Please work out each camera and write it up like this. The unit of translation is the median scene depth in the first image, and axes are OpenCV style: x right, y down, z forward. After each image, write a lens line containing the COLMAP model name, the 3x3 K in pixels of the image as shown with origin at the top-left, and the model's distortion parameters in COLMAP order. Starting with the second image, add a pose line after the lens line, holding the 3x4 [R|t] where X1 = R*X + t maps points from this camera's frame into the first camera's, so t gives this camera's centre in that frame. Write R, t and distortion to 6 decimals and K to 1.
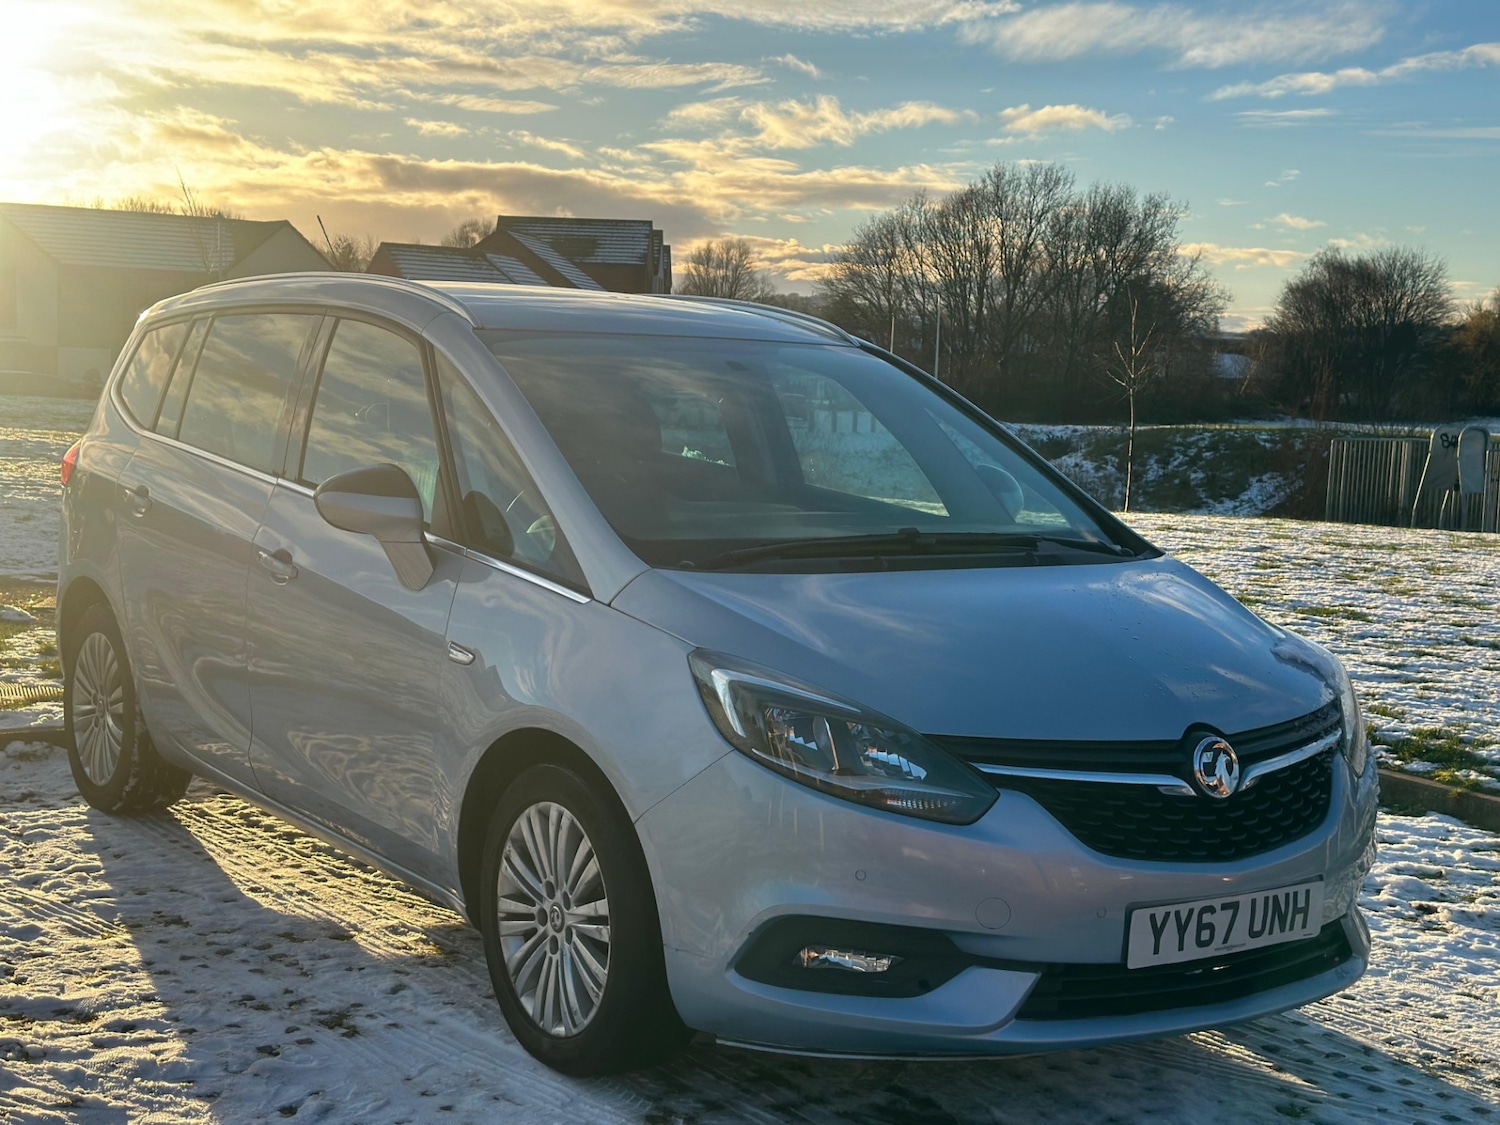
lens RADIAL K [[2082.5, 0, 699.4], [0, 2082.5, 575.8], [0, 0, 1]] dist [0.128194, 0.000000]
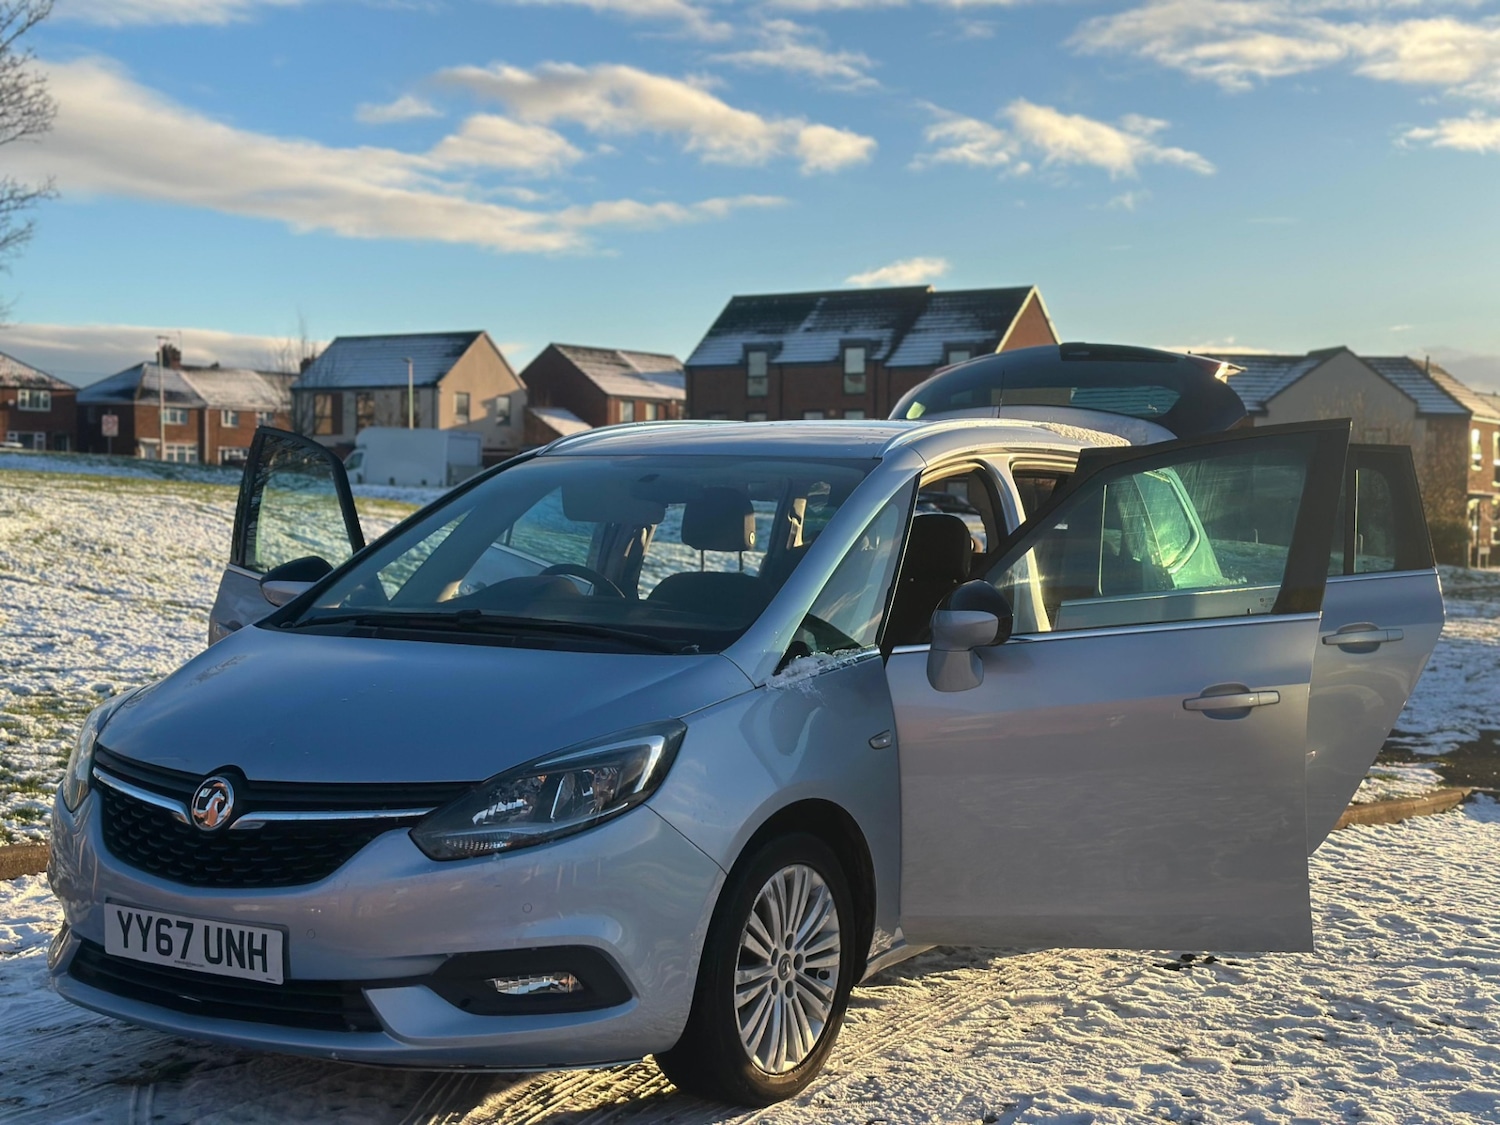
lens RADIAL K [[2082.5, 0, 763.5], [0, 2082.5, 566.7], [0, 0, 1]] dist [0.128194, 0.000000]
pose [[0.395446, 0.007789, -0.918456, 1.349756], [-0.093625, 0.995097, -0.031871, -0.025686], [0.913705, 0.098594, 0.394237, 0.785496]]
